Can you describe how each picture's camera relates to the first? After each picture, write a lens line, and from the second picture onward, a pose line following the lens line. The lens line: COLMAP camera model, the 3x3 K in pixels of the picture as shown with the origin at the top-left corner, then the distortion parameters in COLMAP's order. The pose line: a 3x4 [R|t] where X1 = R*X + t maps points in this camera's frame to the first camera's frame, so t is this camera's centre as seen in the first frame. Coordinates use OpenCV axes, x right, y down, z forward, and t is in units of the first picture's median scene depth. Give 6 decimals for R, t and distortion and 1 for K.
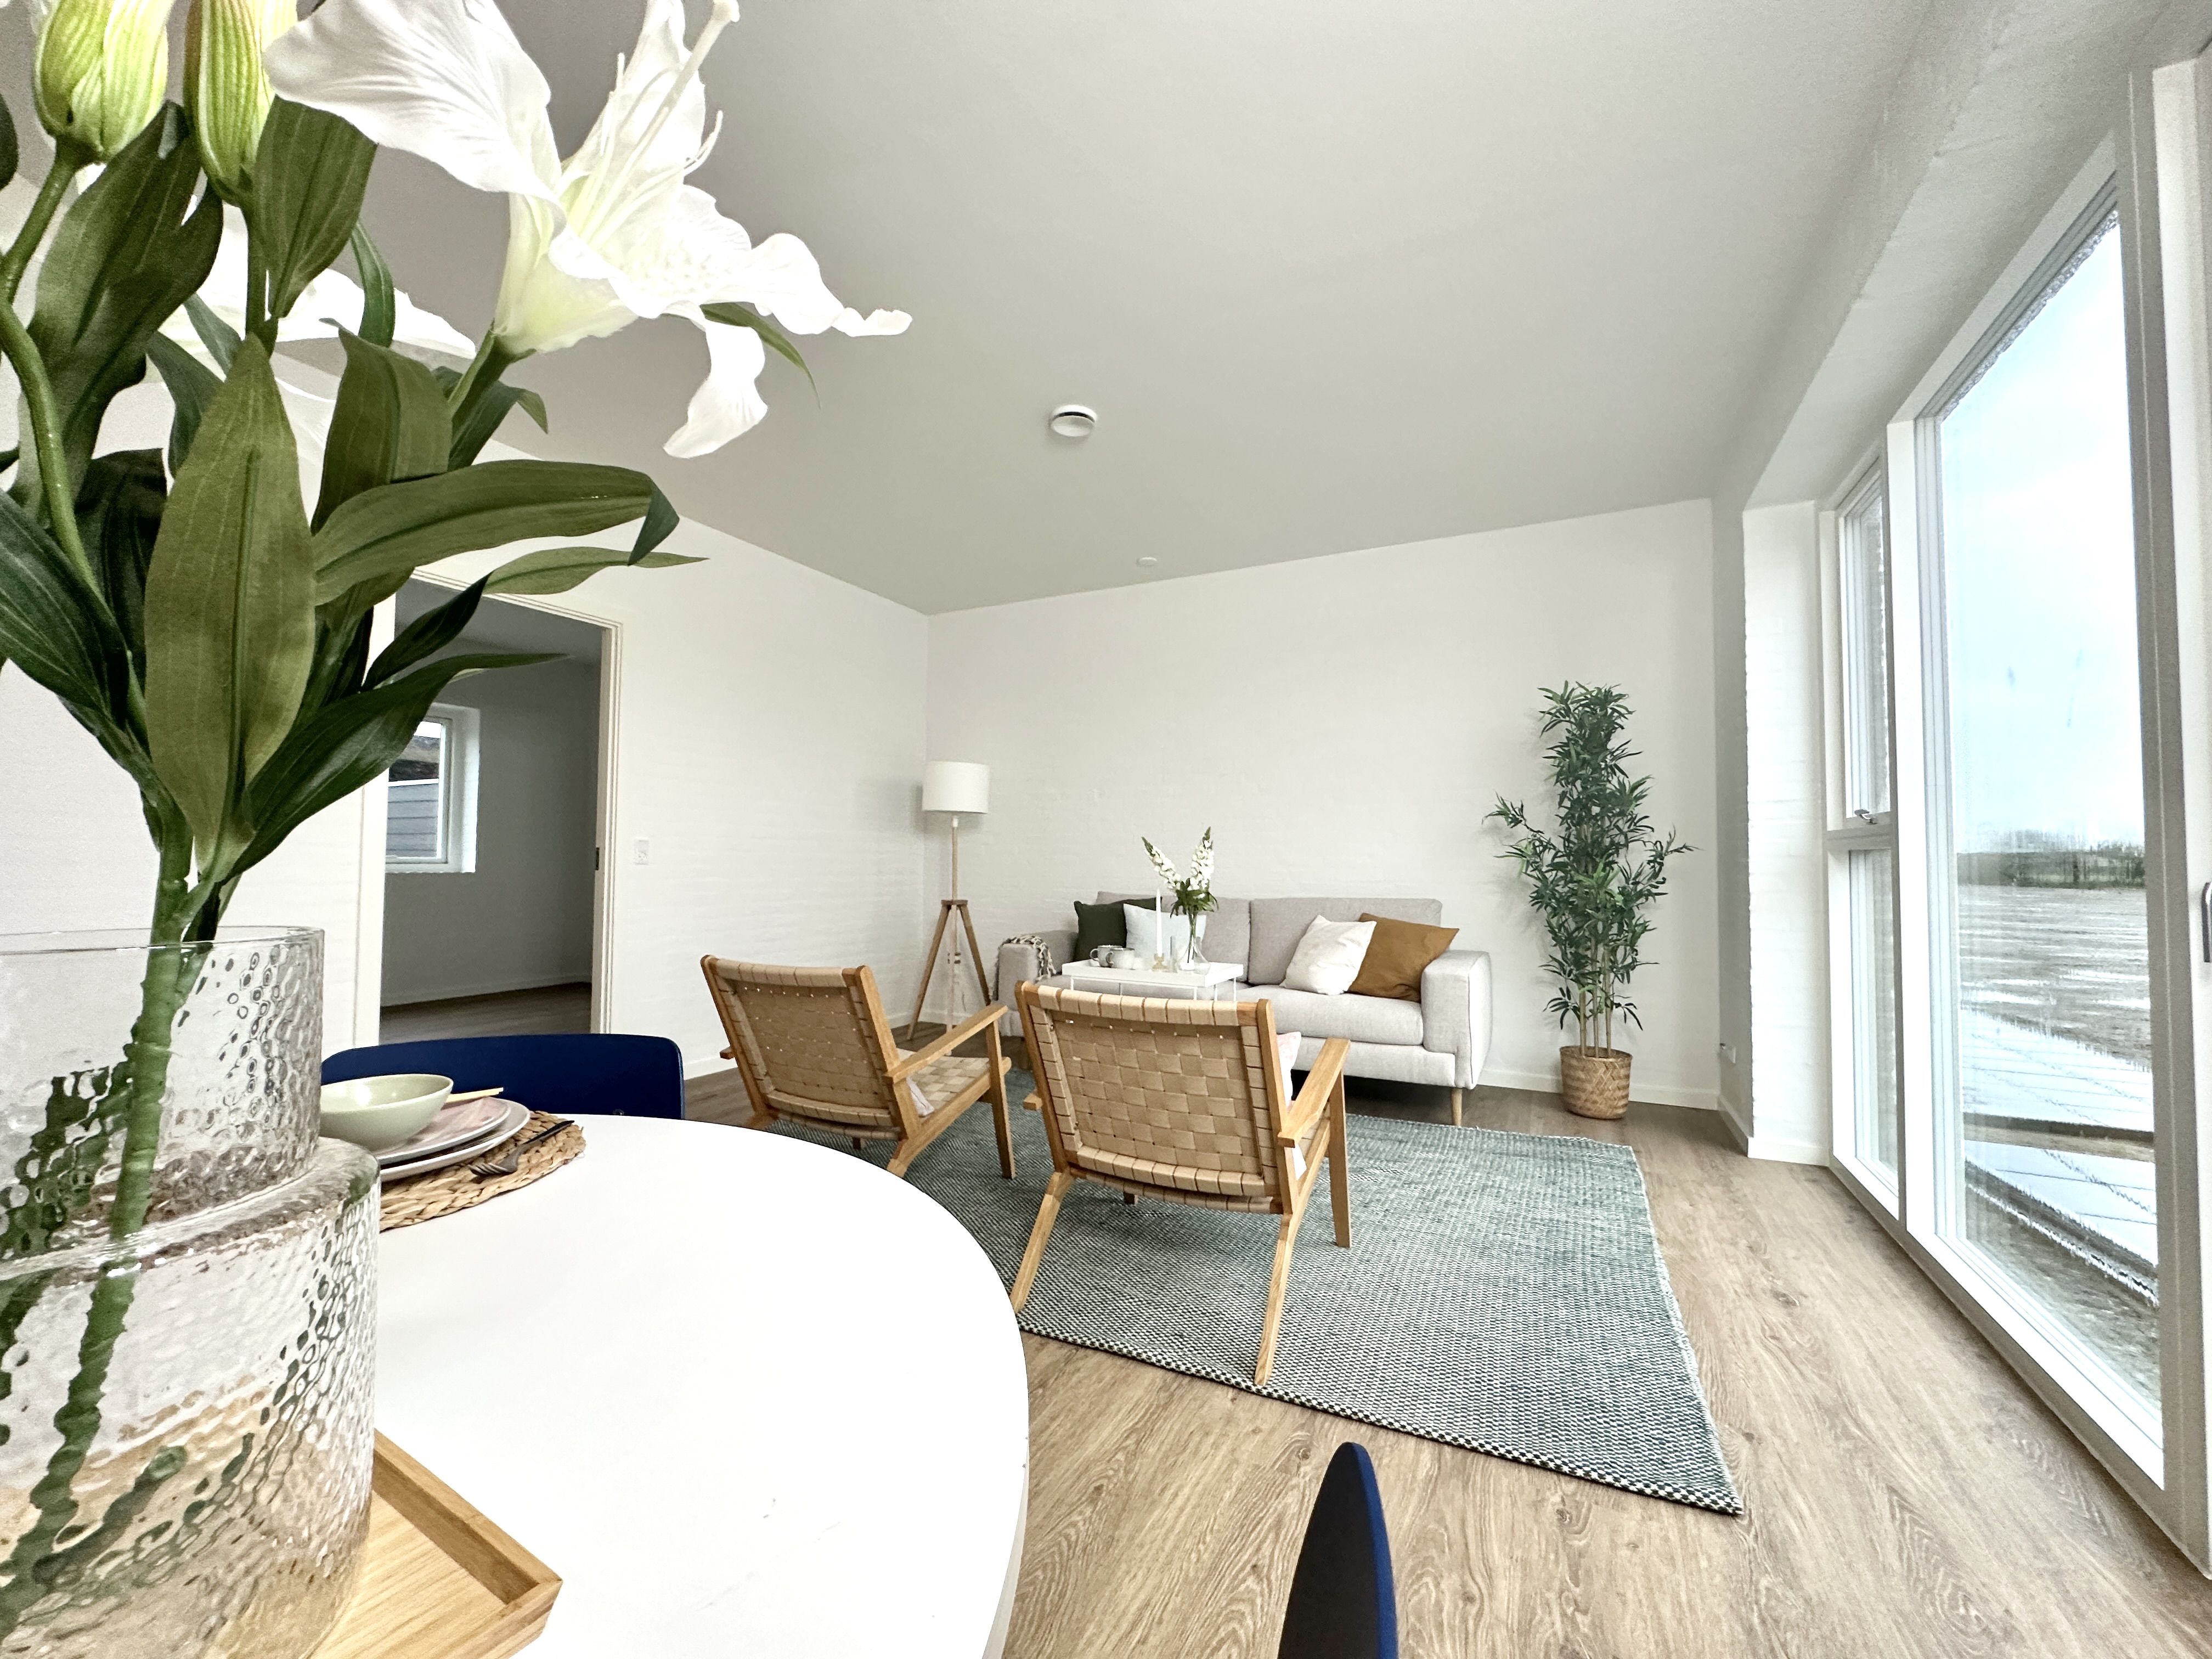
lens RADIAL K [[883.5, 0, 1105.2], [0, 883.5, 832.5], [0, 0, 1]] dist [0.003238, -0.000325]
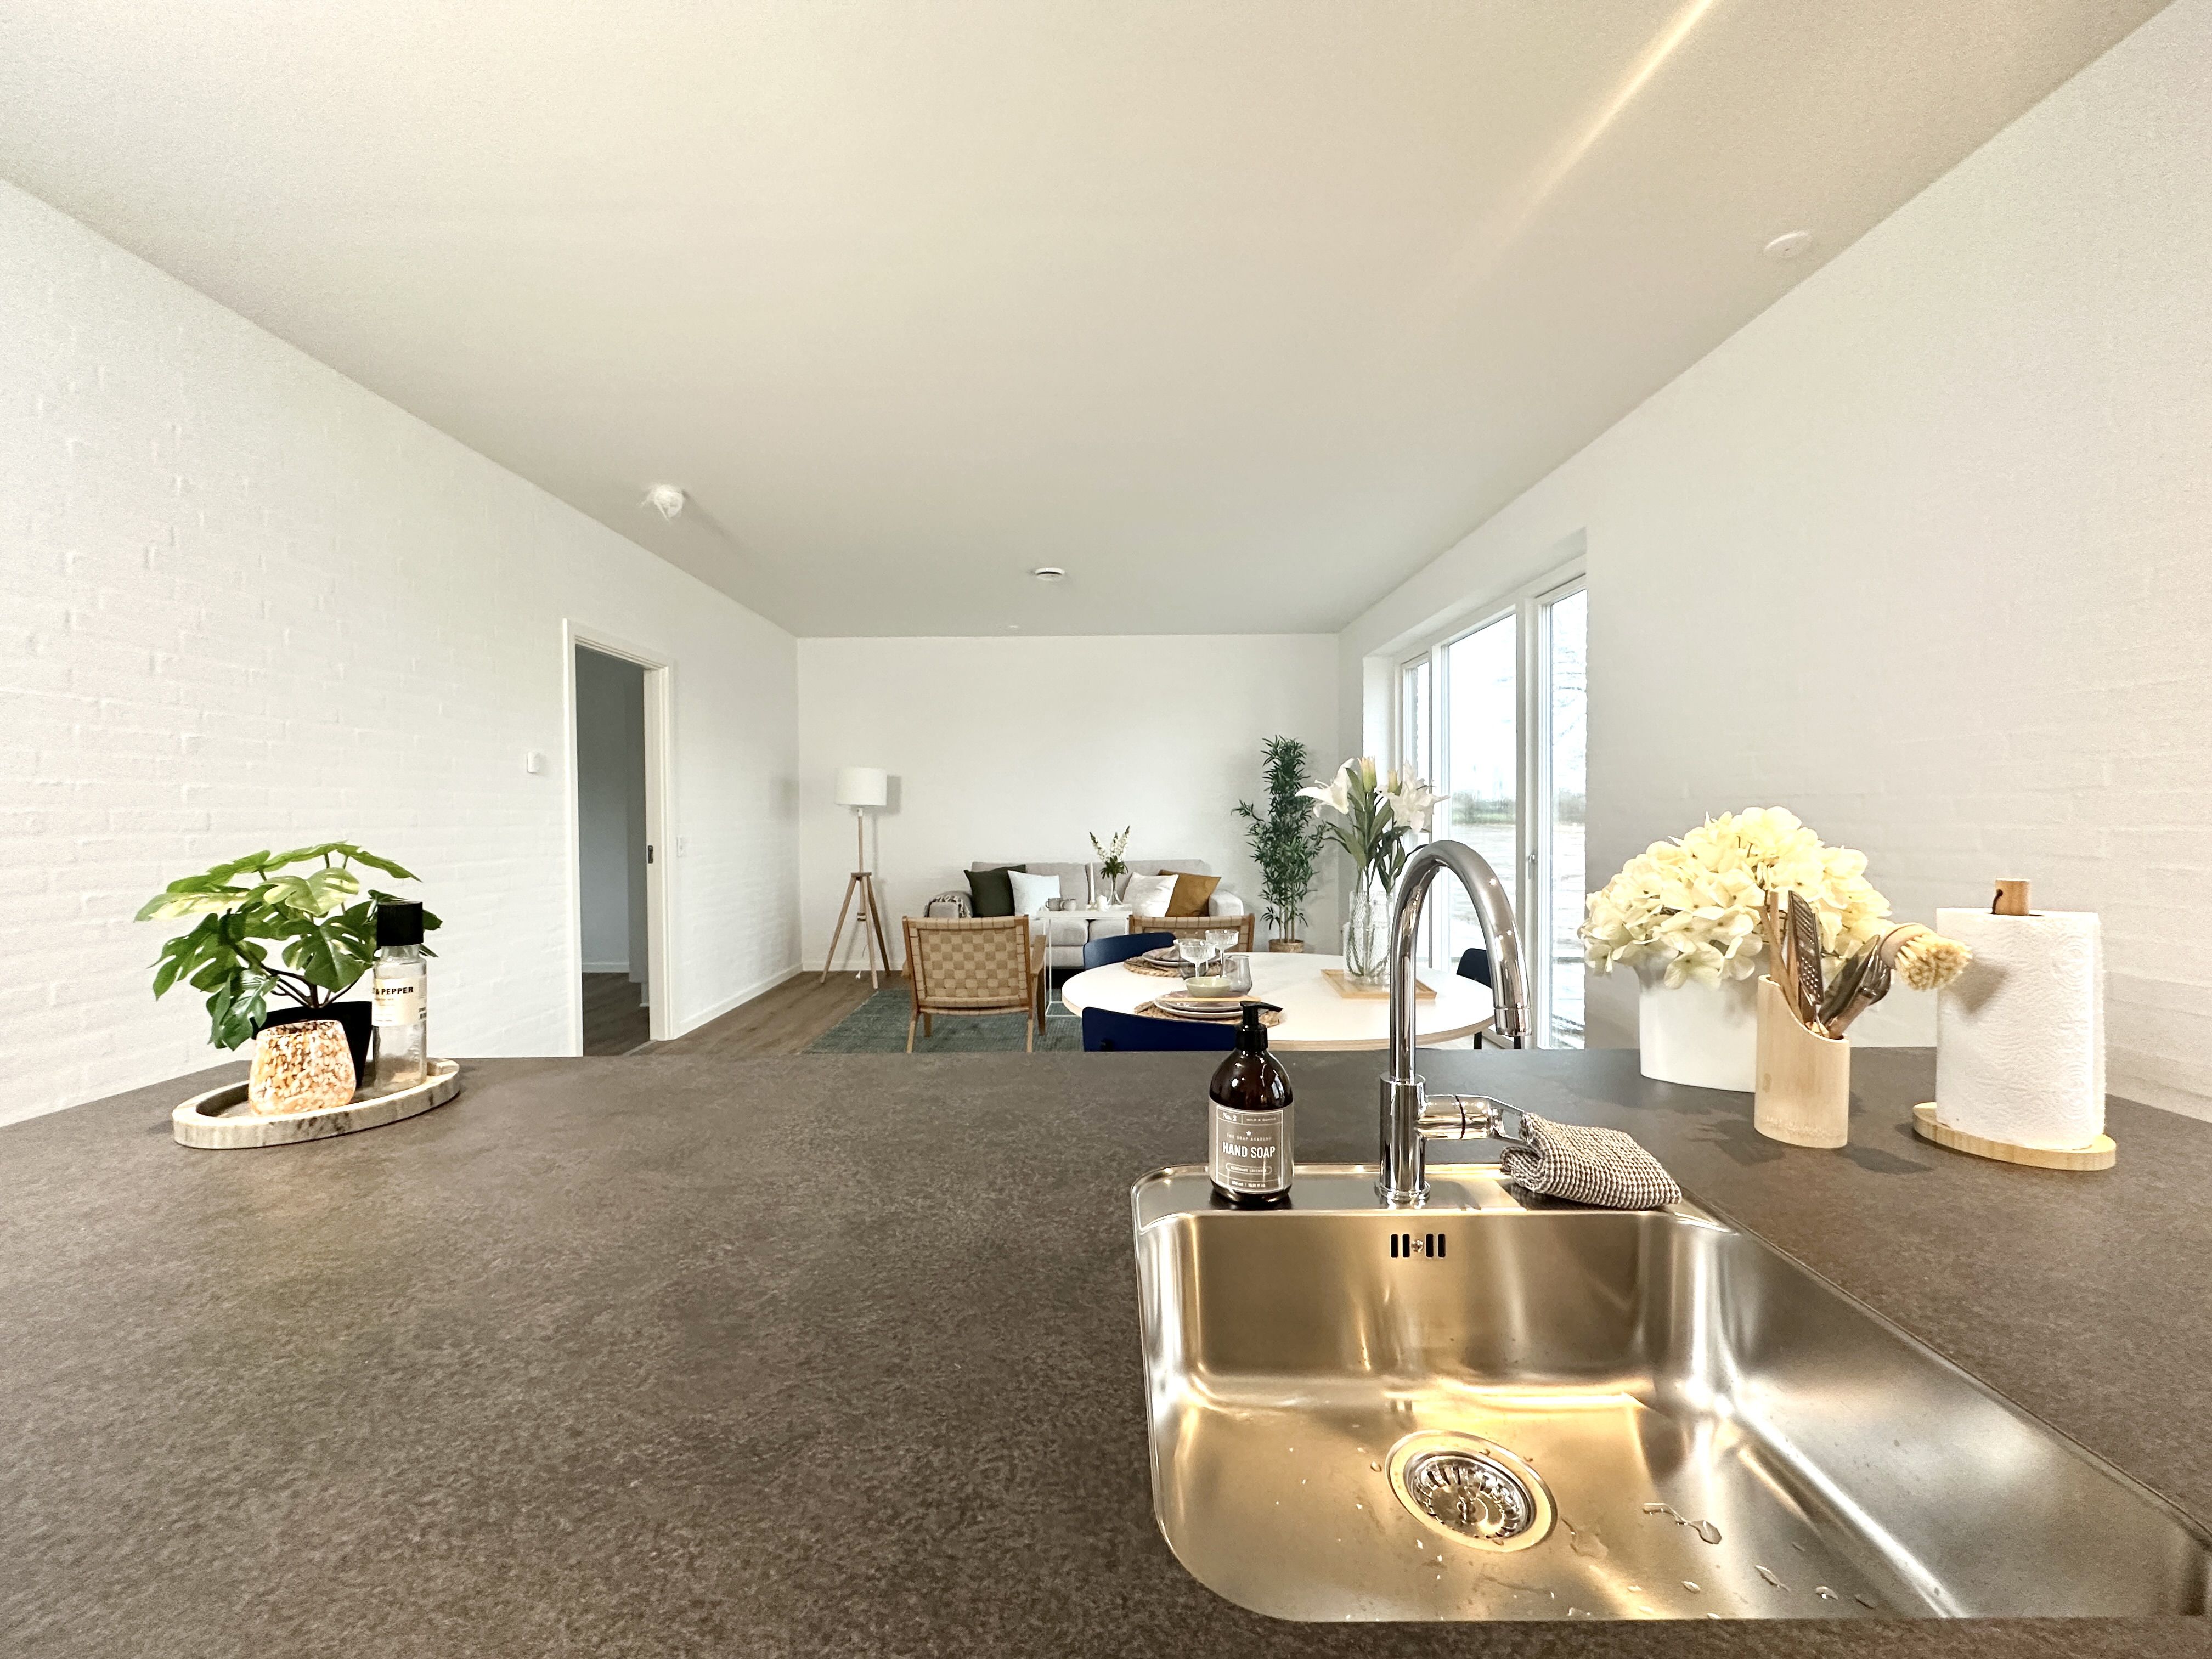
lens RADIAL K [[883.5, 0, 1104.6], [0, 883.5, 822.5], [0, 0, 1]] dist [0.003238, -0.000325]
pose [[0.893177, -0.019294, 0.449291, -0.576577], [-0.000309, 0.999053, 0.043517, -0.071231], [-0.449705, -0.039007, 0.892325, -0.430314]]
